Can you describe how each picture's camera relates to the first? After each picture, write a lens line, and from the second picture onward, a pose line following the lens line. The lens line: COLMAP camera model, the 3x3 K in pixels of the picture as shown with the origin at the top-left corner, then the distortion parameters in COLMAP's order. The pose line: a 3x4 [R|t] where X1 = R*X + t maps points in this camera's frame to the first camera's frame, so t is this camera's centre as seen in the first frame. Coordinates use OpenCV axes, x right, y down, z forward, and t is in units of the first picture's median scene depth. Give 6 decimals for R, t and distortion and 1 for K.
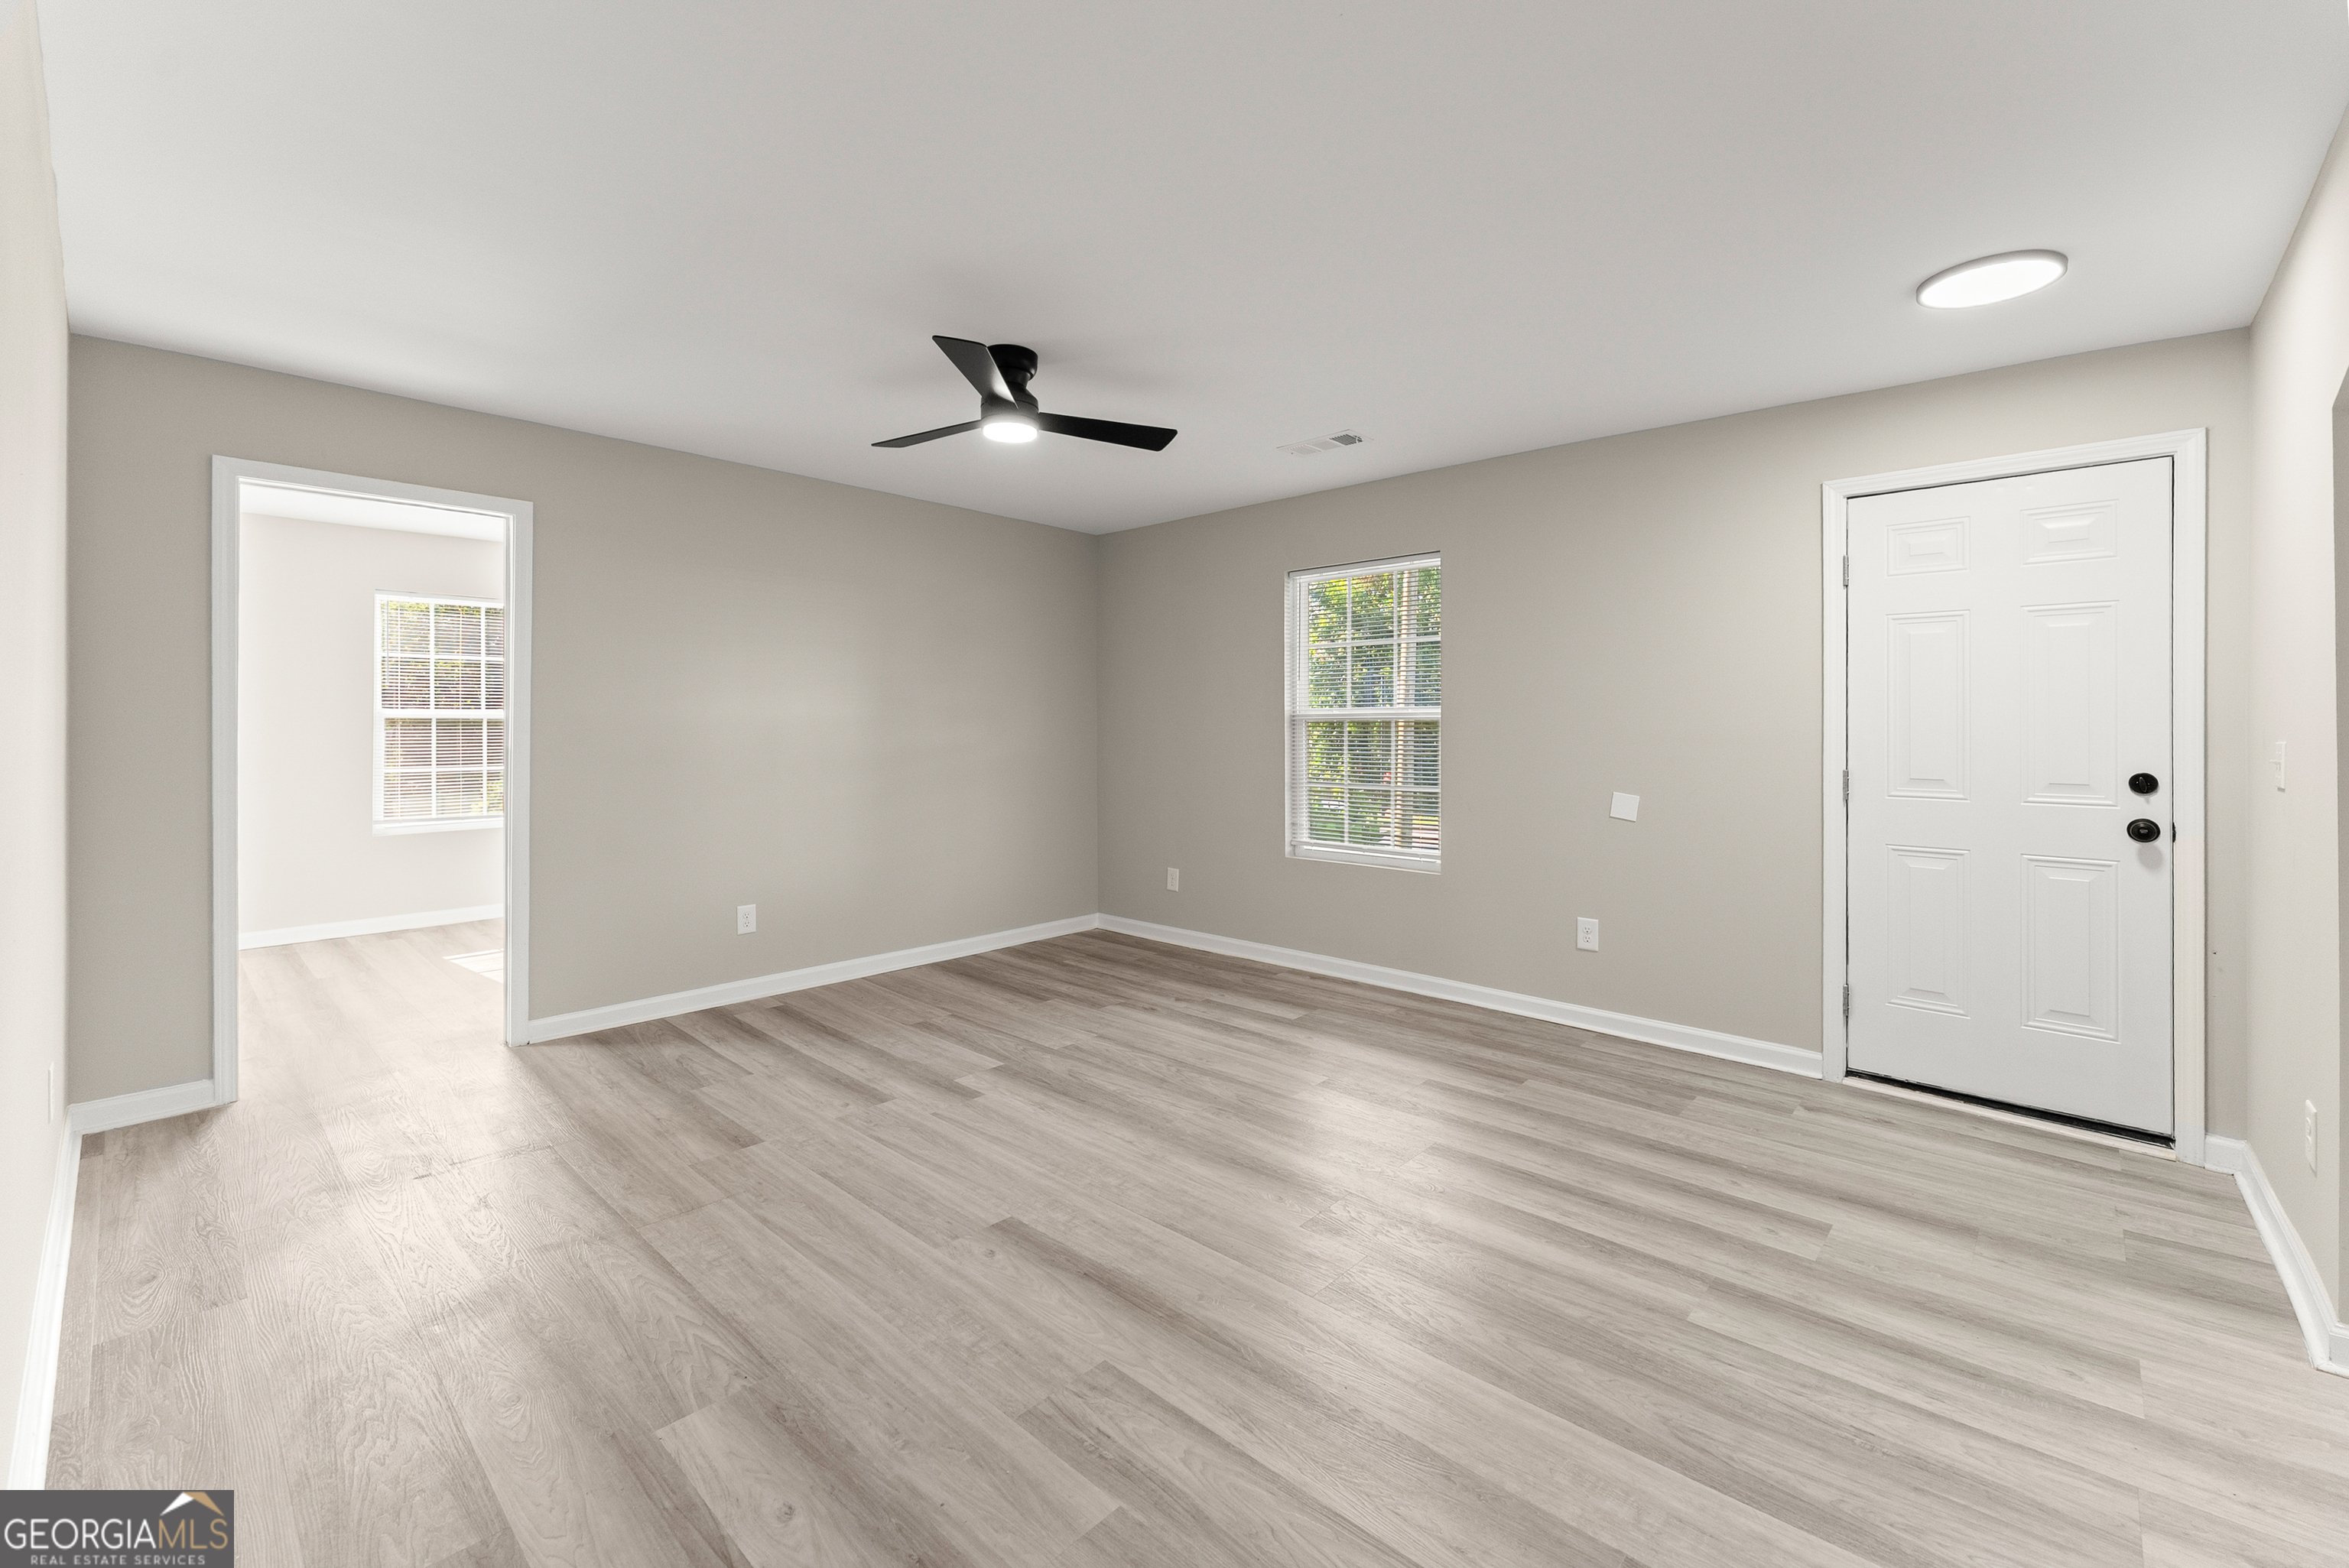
lens RADIAL K [[955.3, 0, 1191.5], [0, 955.3, 724.4], [0, 0, 1]] dist [0.000073, -0.000718]
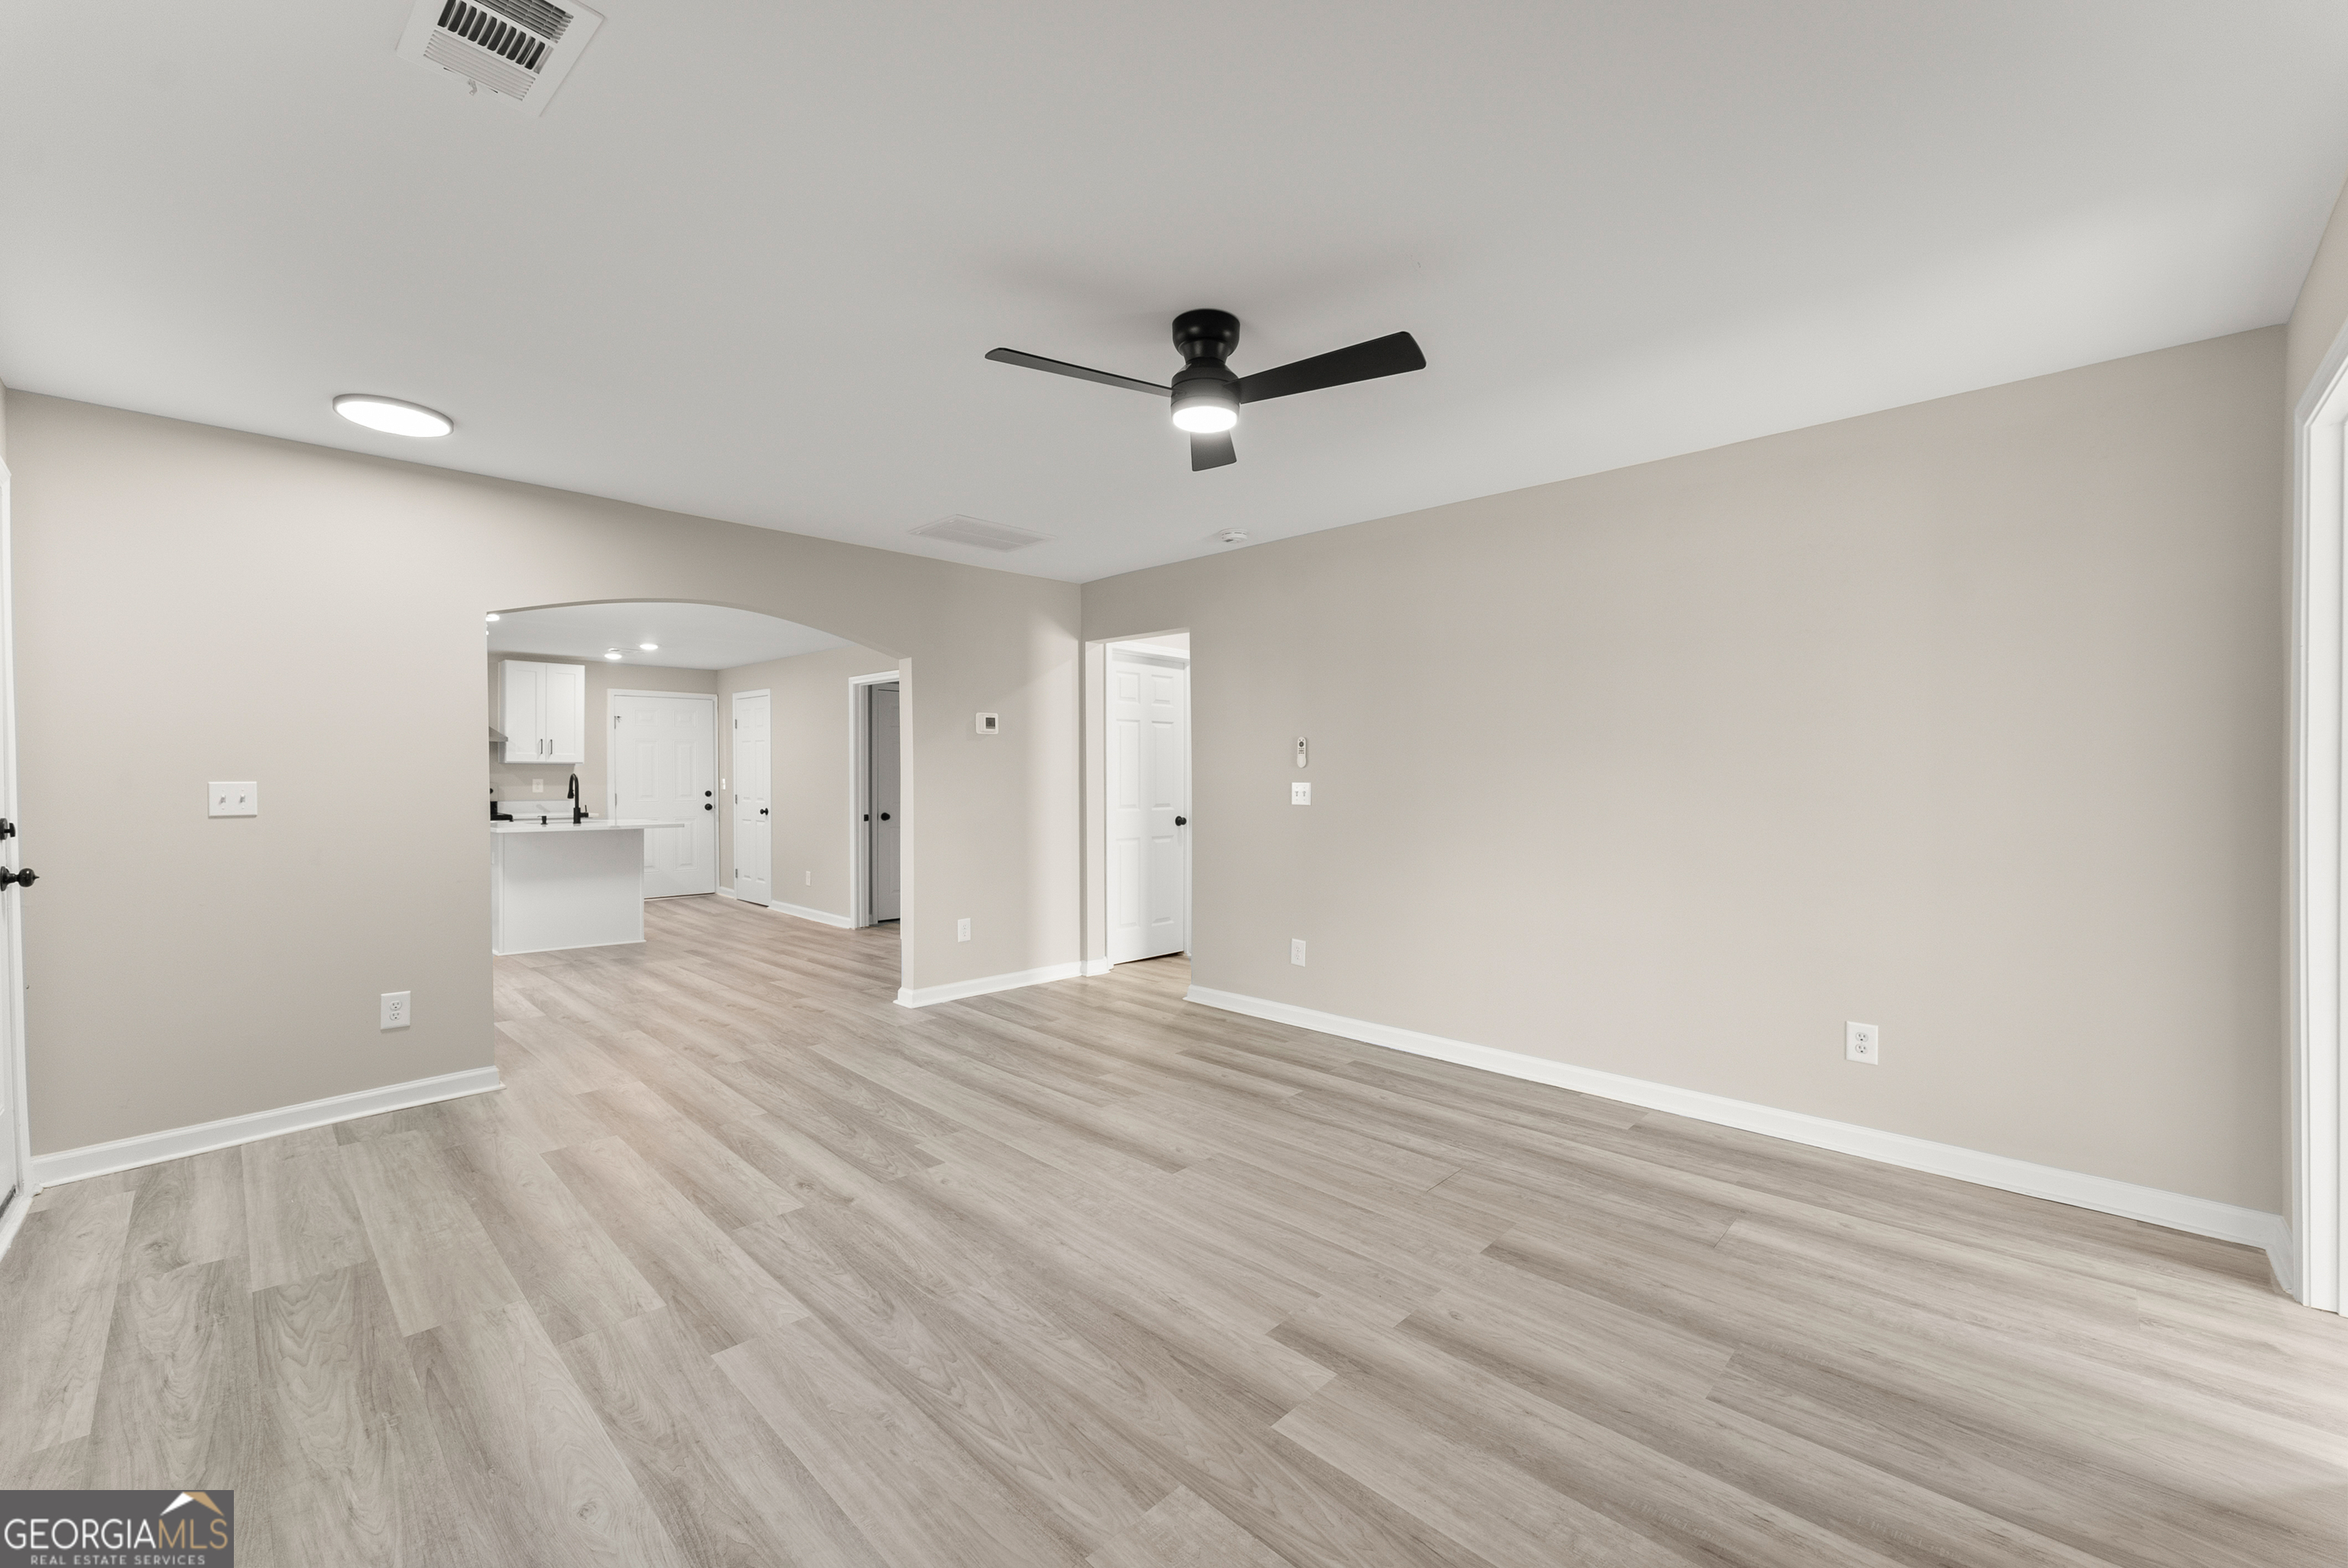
lens RADIAL K [[954.9, 0, 1181.8], [0, 954.9, 784.5], [0, 0, 1]] dist [0.000073, -0.000718]
pose [[-0.999476, -0.005461, 0.031913, -0.219966], [-0.005234, 0.999961, 0.007180, 0.005987], [-0.031951, 0.007009, -0.999465, 2.060271]]
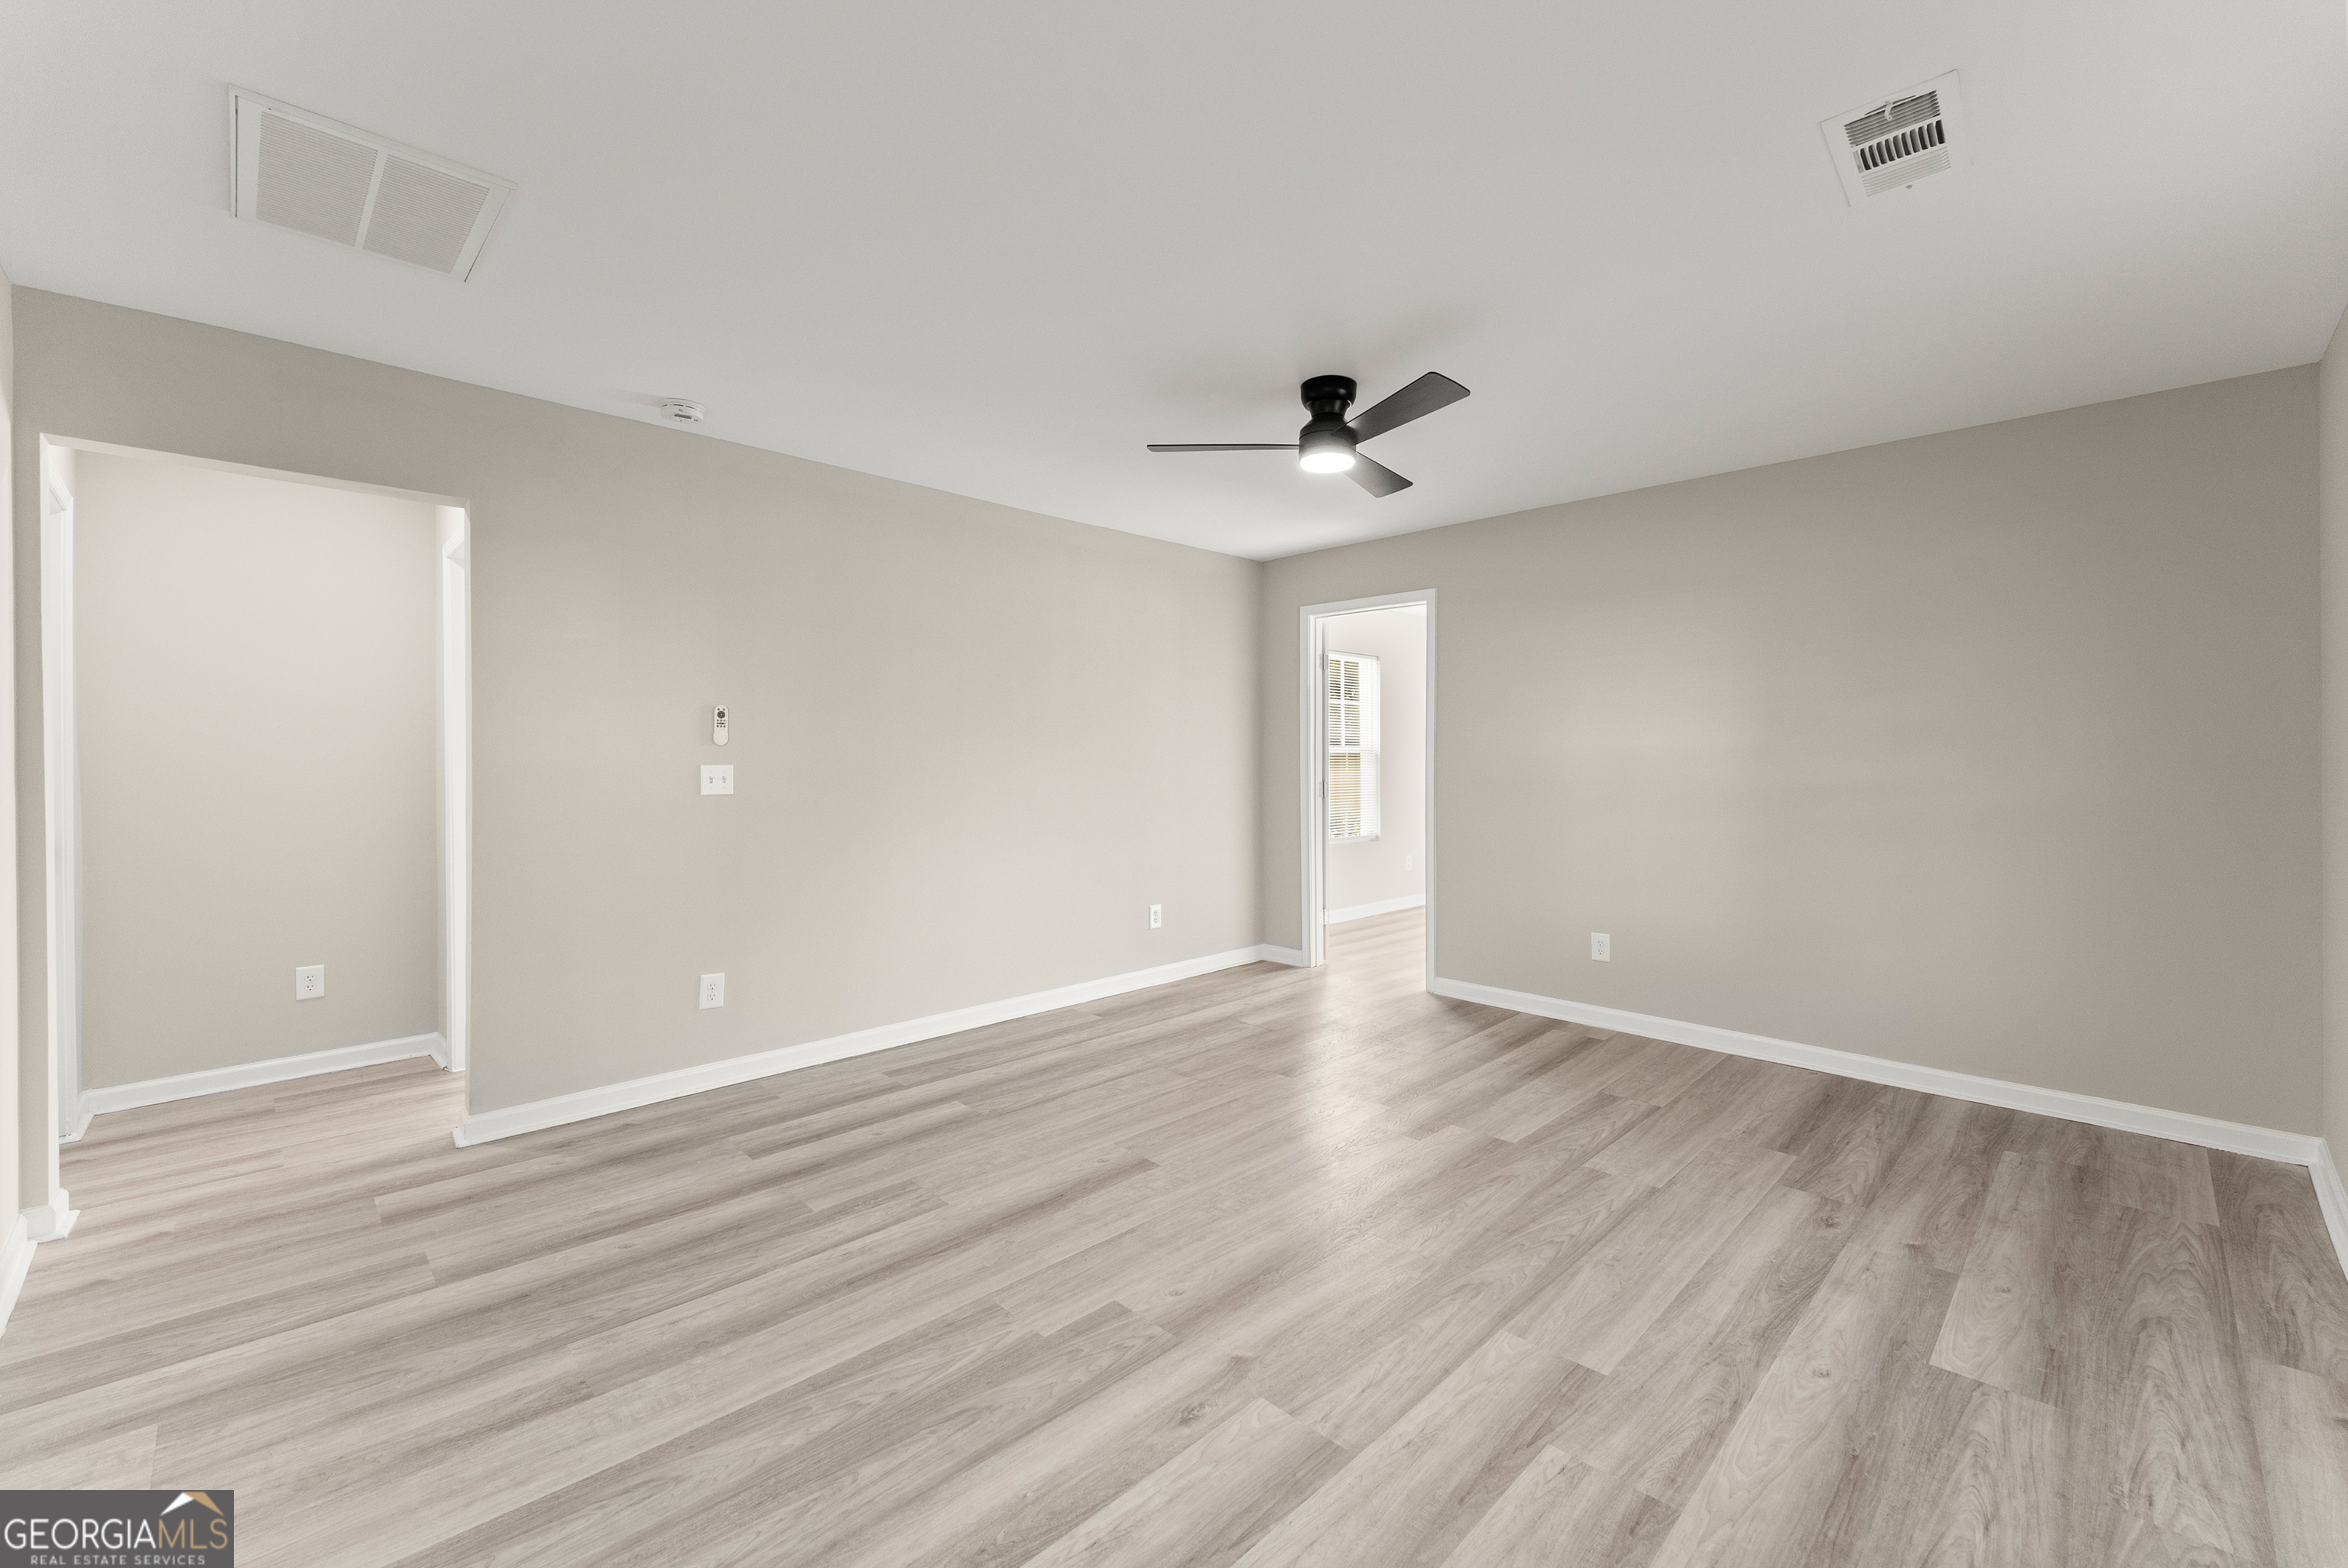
lens RADIAL K [[954.9, 0, 1194.5], [0, 954.9, 767.3], [0, 0, 1]] dist [0.000073, -0.000718]
pose [[-0.036482, 0.007771, -0.999304, 0.925418], [0.002332, 0.999968, 0.007691, 0.008095], [0.999332, -0.002049, -0.036499, 1.008437]]
